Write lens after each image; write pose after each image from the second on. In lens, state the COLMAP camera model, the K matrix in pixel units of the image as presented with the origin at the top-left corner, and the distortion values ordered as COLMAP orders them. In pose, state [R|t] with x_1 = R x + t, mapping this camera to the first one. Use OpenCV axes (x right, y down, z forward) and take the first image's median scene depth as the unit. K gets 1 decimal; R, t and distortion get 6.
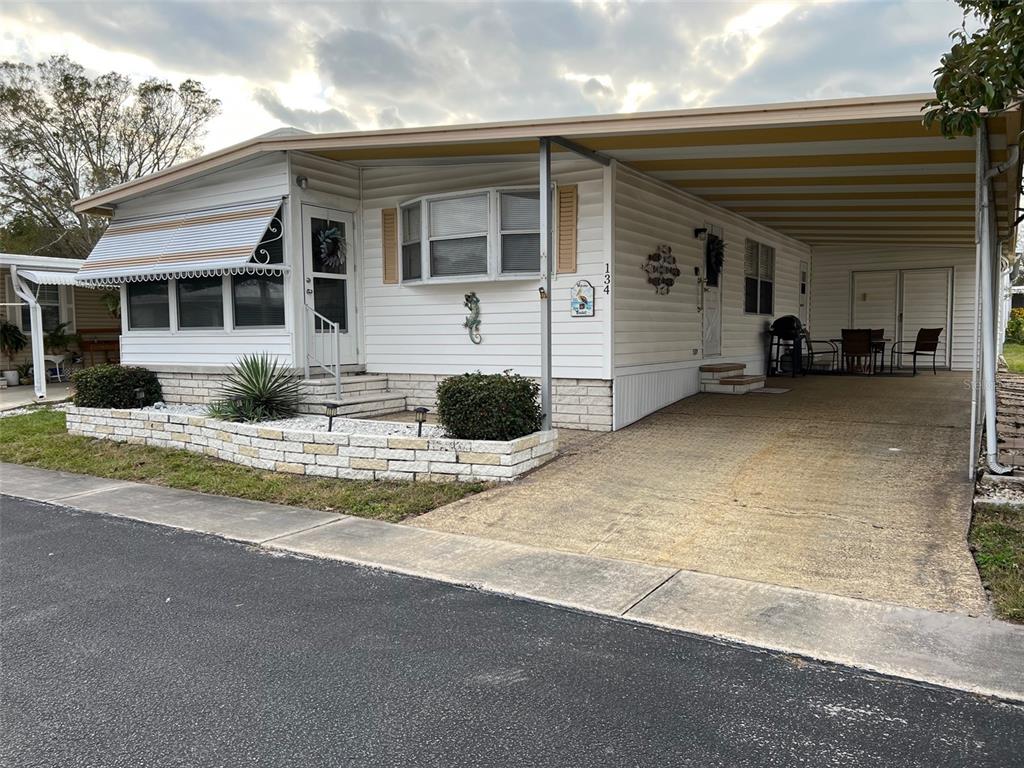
lens RADIAL K [[768.7, 0, 528.1], [0, 768.7, 381.1], [0, 0, 1]] dist [0.062879, -0.068274]
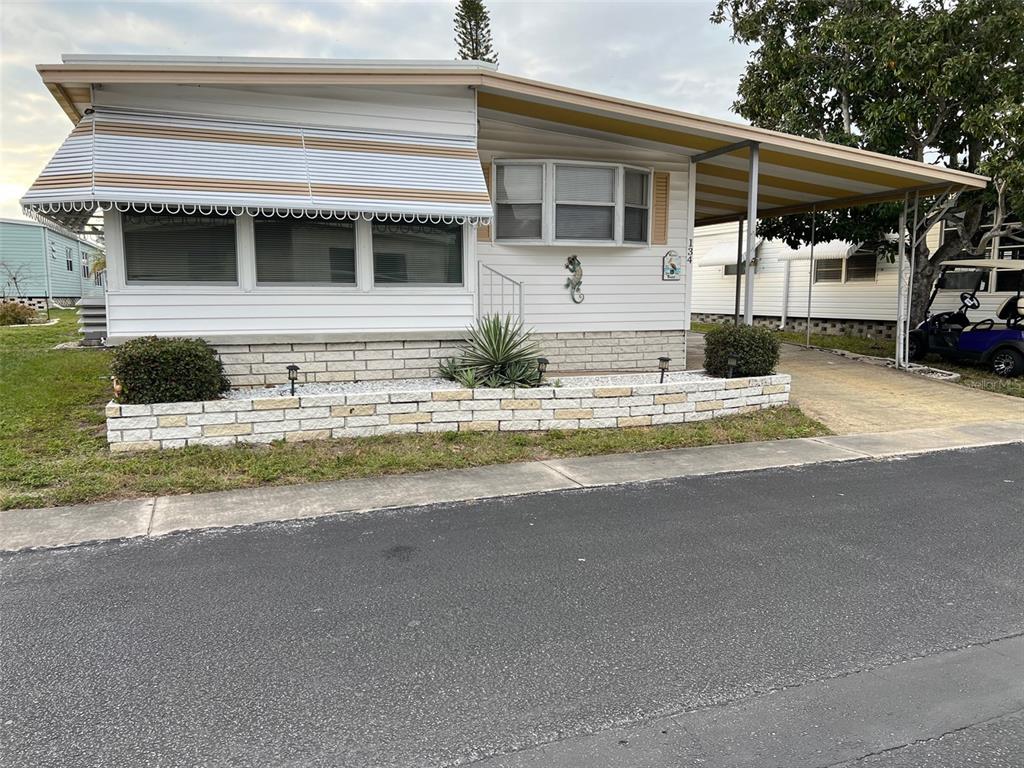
lens RADIAL K [[768.7, 0, 515.7], [0, 768.7, 381.2], [0, 0, 1]] dist [0.062879, -0.068274]
pose [[0.593703, -0.083004, 0.800392, -1.016725], [0.046043, 0.996540, 0.069193, -0.017686], [-0.803366, -0.004227, 0.595471, 0.423012]]
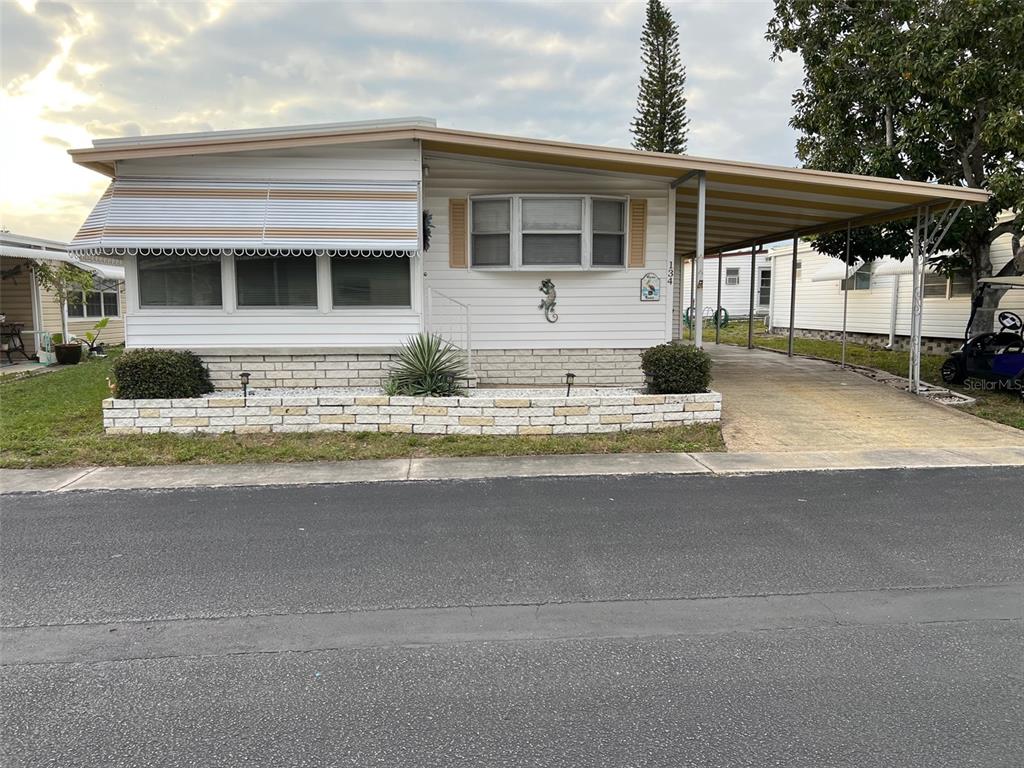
lens RADIAL K [[768.7, 0, 518.7], [0, 768.7, 382.1], [0, 0, 1]] dist [0.062879, -0.068274]
pose [[0.794348, -0.052682, 0.605174, -0.845101], [0.033536, 0.998516, 0.042905, -0.008823], [-0.606536, -0.013787, 0.794936, 0.081731]]
